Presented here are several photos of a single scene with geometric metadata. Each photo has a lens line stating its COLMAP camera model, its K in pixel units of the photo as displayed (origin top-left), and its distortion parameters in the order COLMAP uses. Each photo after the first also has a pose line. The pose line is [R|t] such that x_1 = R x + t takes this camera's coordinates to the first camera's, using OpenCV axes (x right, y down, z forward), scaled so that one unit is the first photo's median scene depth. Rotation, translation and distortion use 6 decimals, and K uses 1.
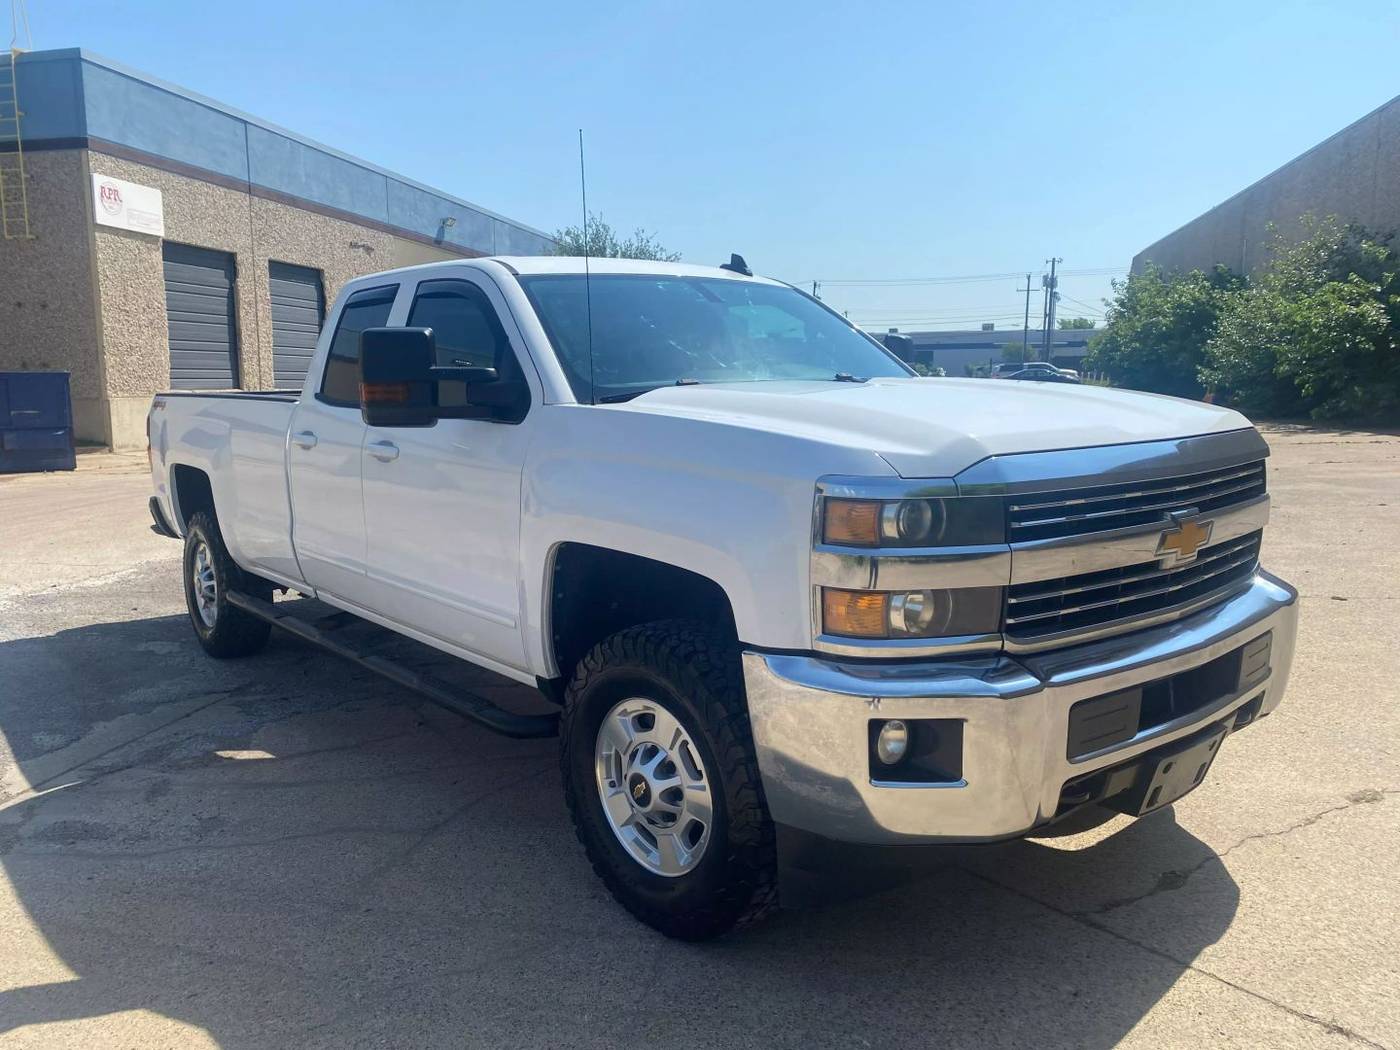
lens RADIAL K [[1054.7, 0, 686.4], [0, 1054.7, 523.7], [0, 0, 1]] dist [0.020667, -0.016816]
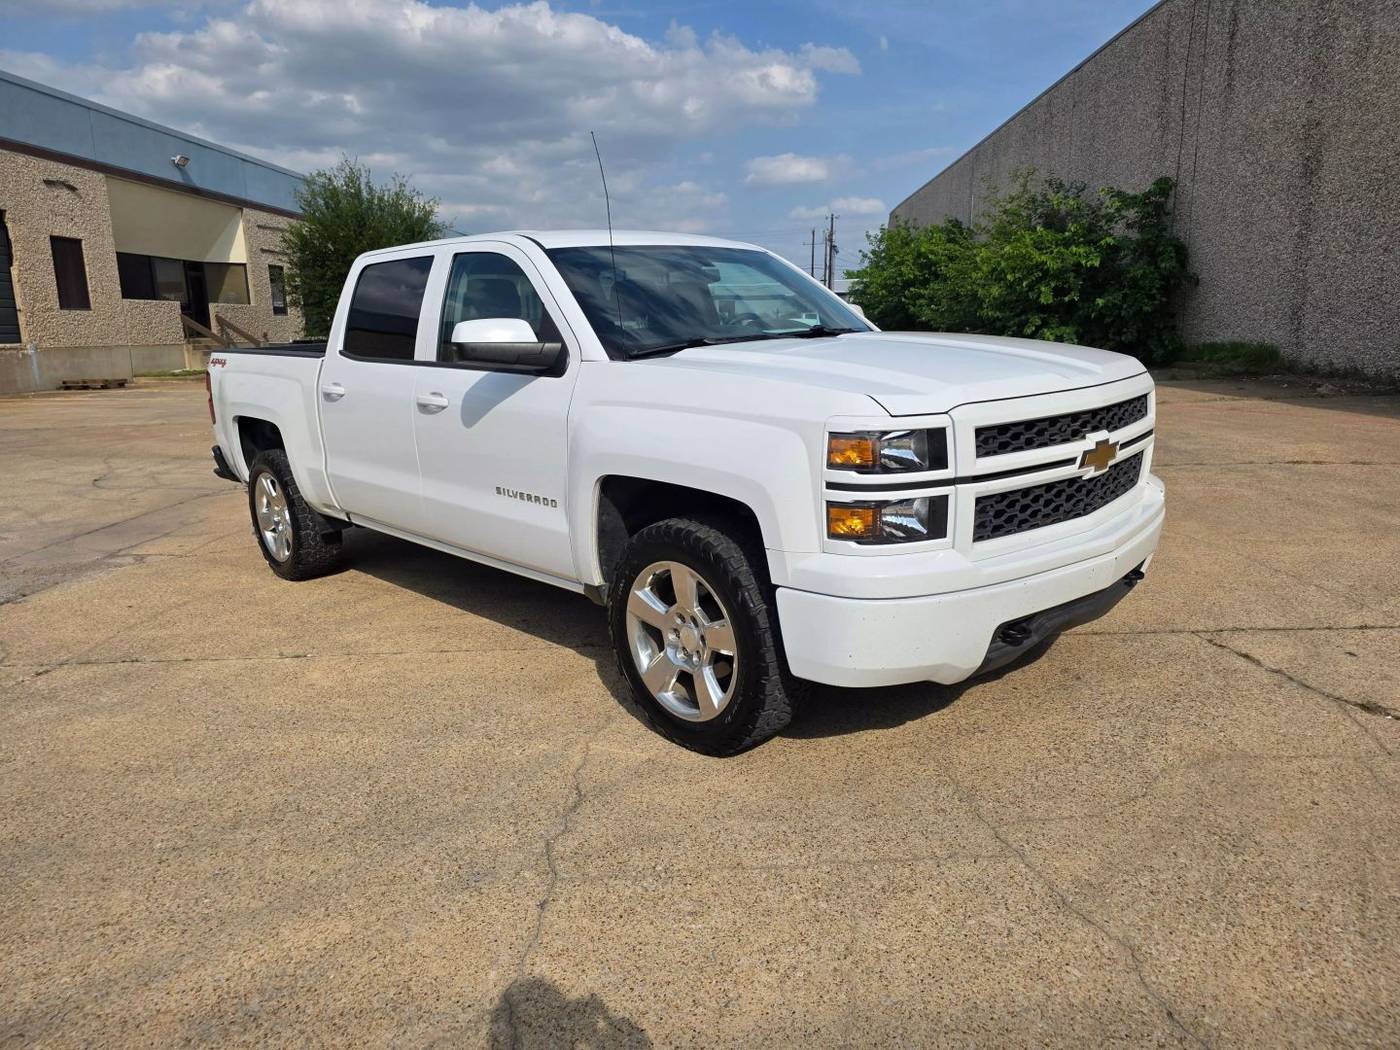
lens RADIAL K [[936.2, 0, 702.5], [0, 936.2, 533.2], [0, 0, 1]] dist [0.006958, -0.021484]
pose [[0.983755, -0.047139, 0.173216, 0.125944], [0.032883, 0.995900, 0.084269, -0.017260], [-0.176478, -0.077204, 0.981272, 0.127207]]
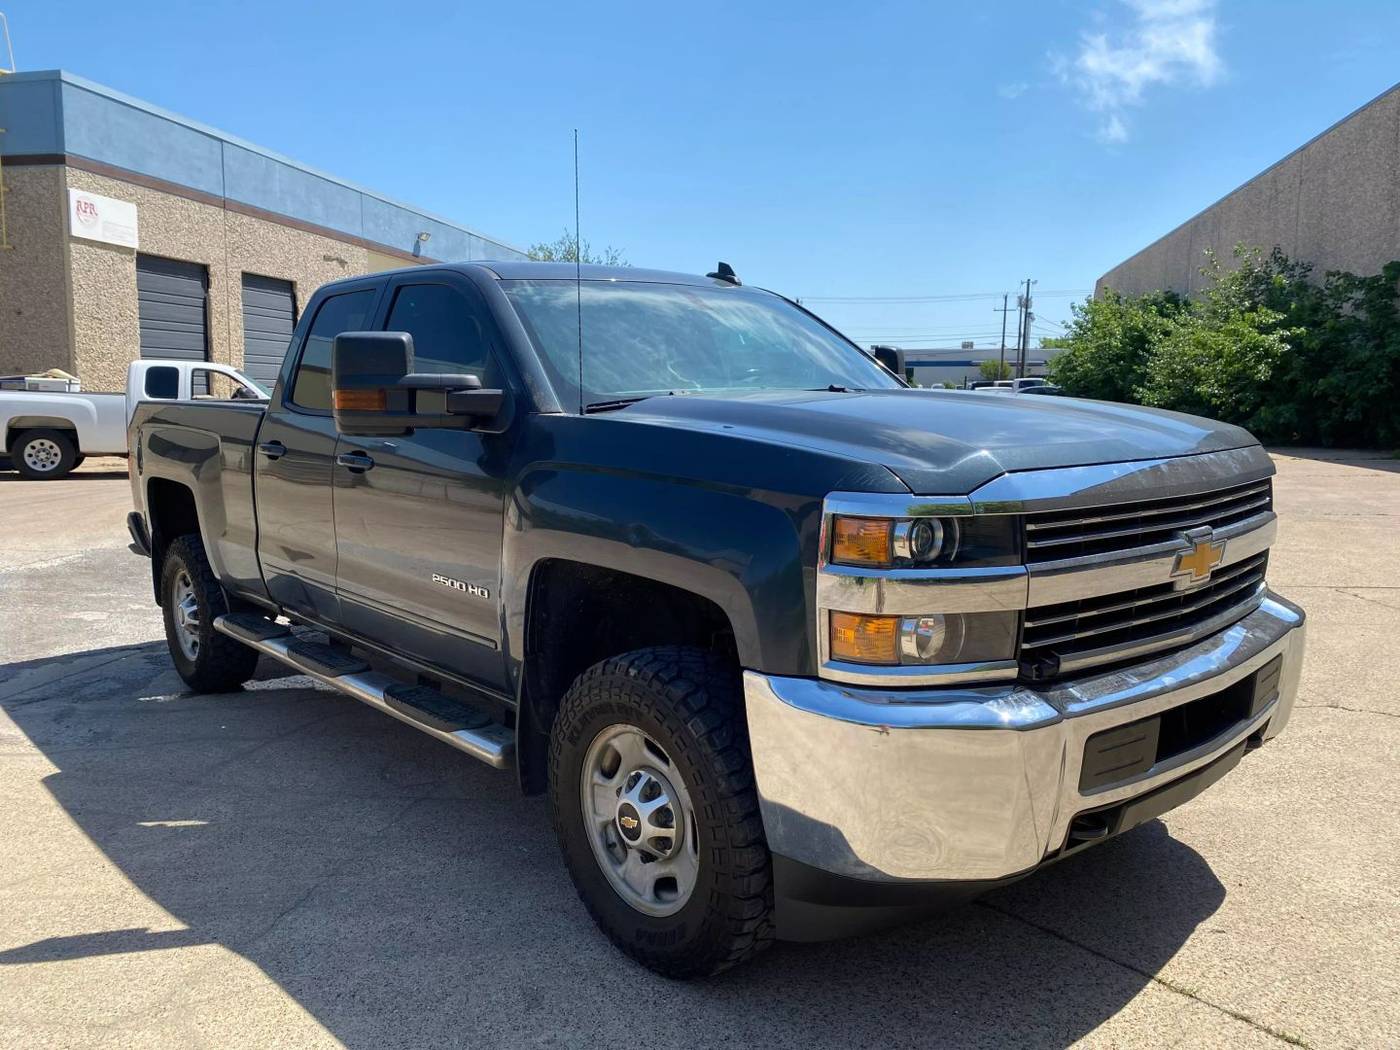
lens RADIAL K [[1054.7, 0, 700.7], [0, 1054.7, 505.3], [0, 0, 1]] dist [0.020667, -0.016816]
pose [[0.999648, 0.011782, 0.023771, 0.041845], [-0.011080, 0.999505, -0.029440, 0.006786], [-0.024106, 0.029167, 0.999284, -0.052369]]
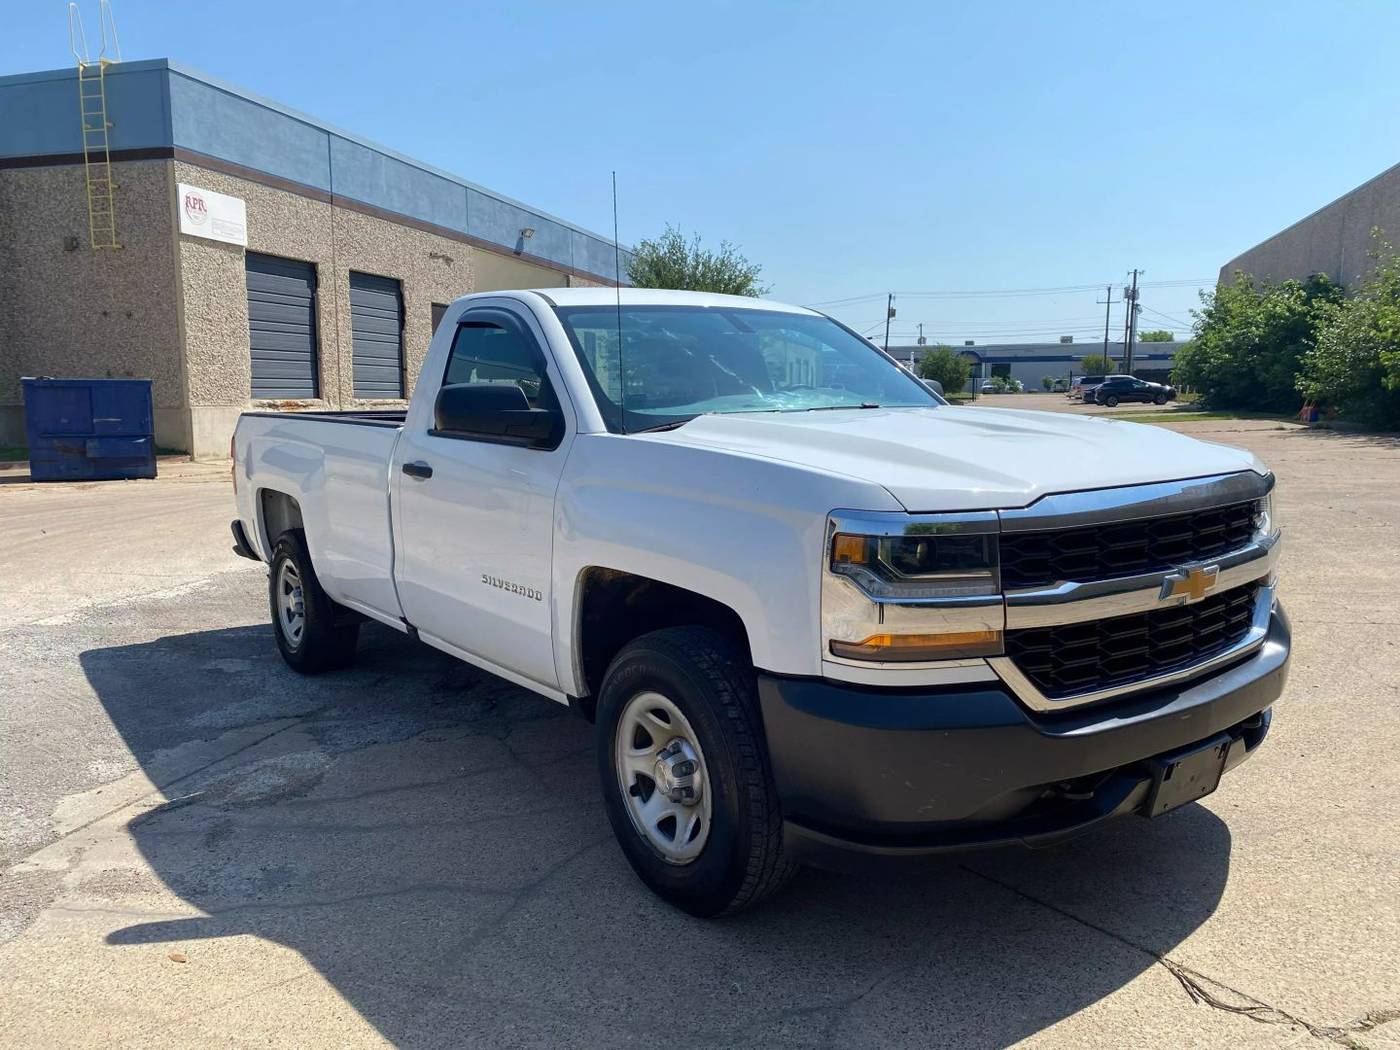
lens RADIAL K [[1054.7, 0, 712.0], [0, 1054.7, 520.2], [0, 0, 1]] dist [0.020667, -0.016816]
pose [[0.999052, 0.007554, -0.042863, -0.009397], [-0.008214, 0.999850, -0.015241, -0.000255], [0.042741, 0.015579, 0.998965, 0.023886]]
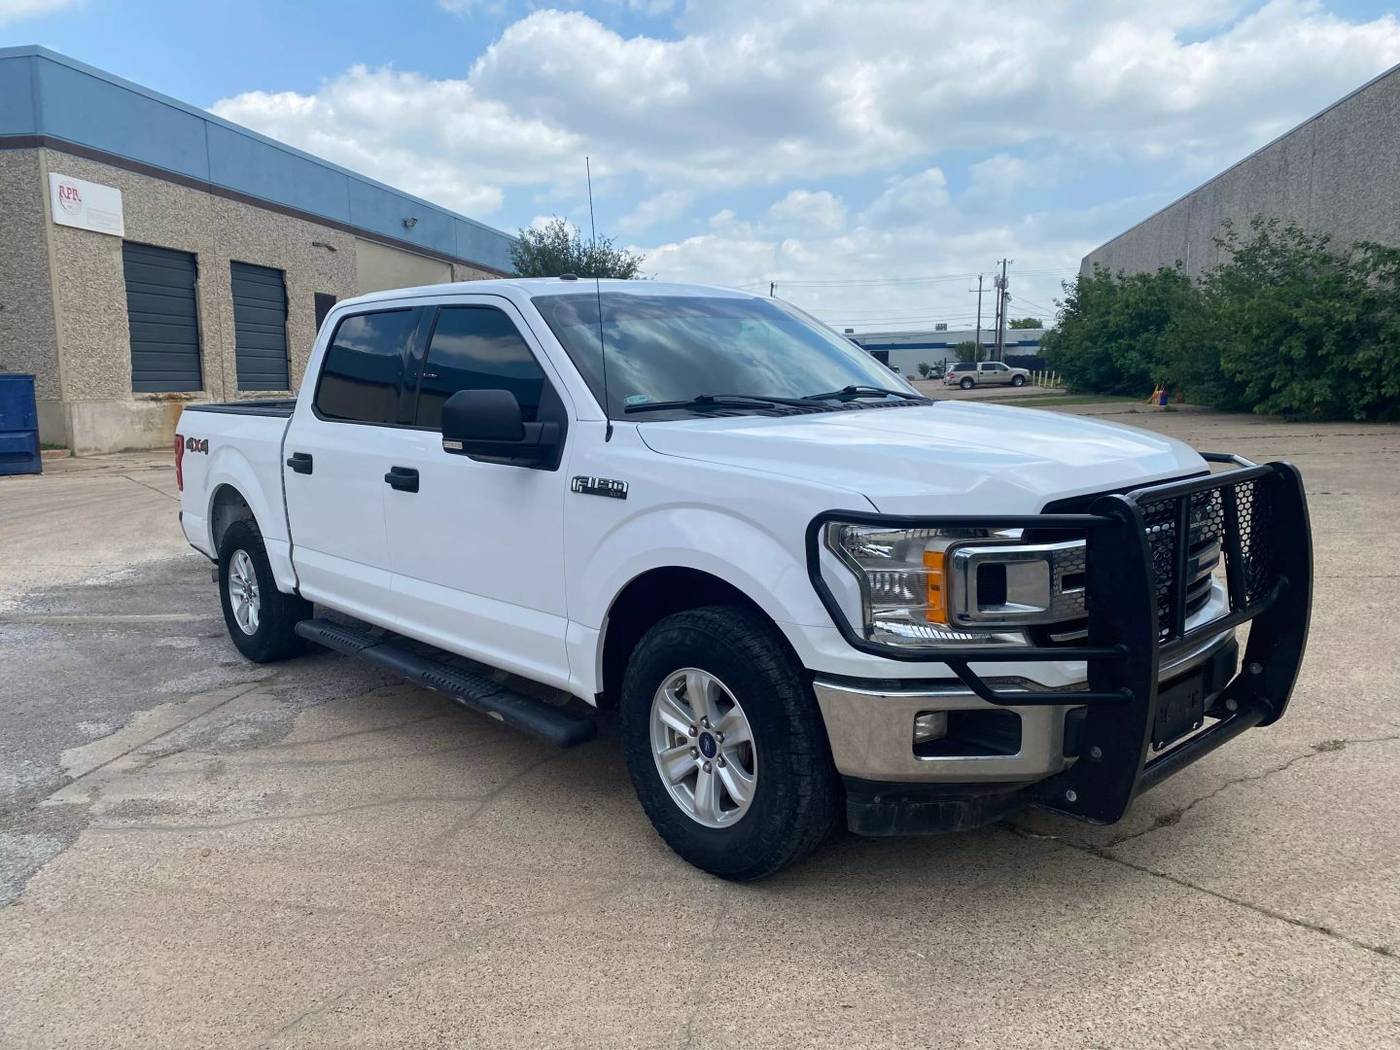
lens RADIAL K [[1054.7, 0, 701.7], [0, 1054.7, 523.3], [0, 0, 1]] dist [0.020667, -0.016816]
pose [[0.998477, -0.011787, 0.053894, -0.013811], [0.011816, 0.999930, -0.000208, 0.002428], [-0.053888, 0.000845, 0.998547, -0.014618]]
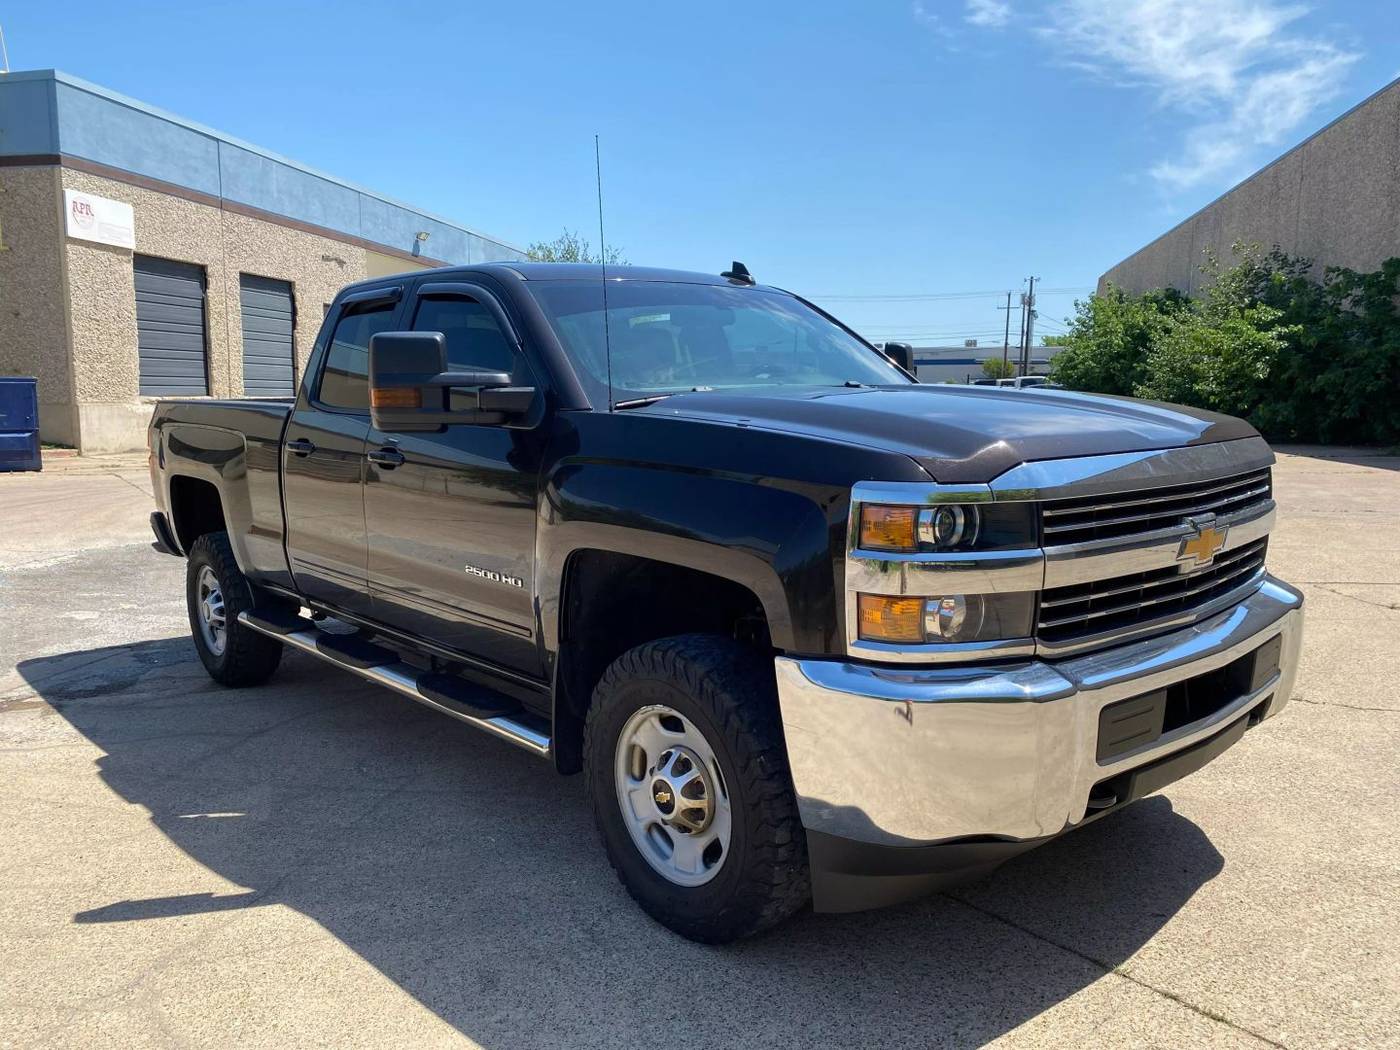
lens RADIAL K [[1054.7, 0, 703.1], [0, 1054.7, 522.0], [0, 0, 1]] dist [0.020667, -0.016816]
pose [[0.999720, 0.008250, 0.022174, 0.048345], [-0.007962, 0.999883, -0.013044, 0.007090], [-0.022279, 0.012864, 0.999669, -0.055512]]
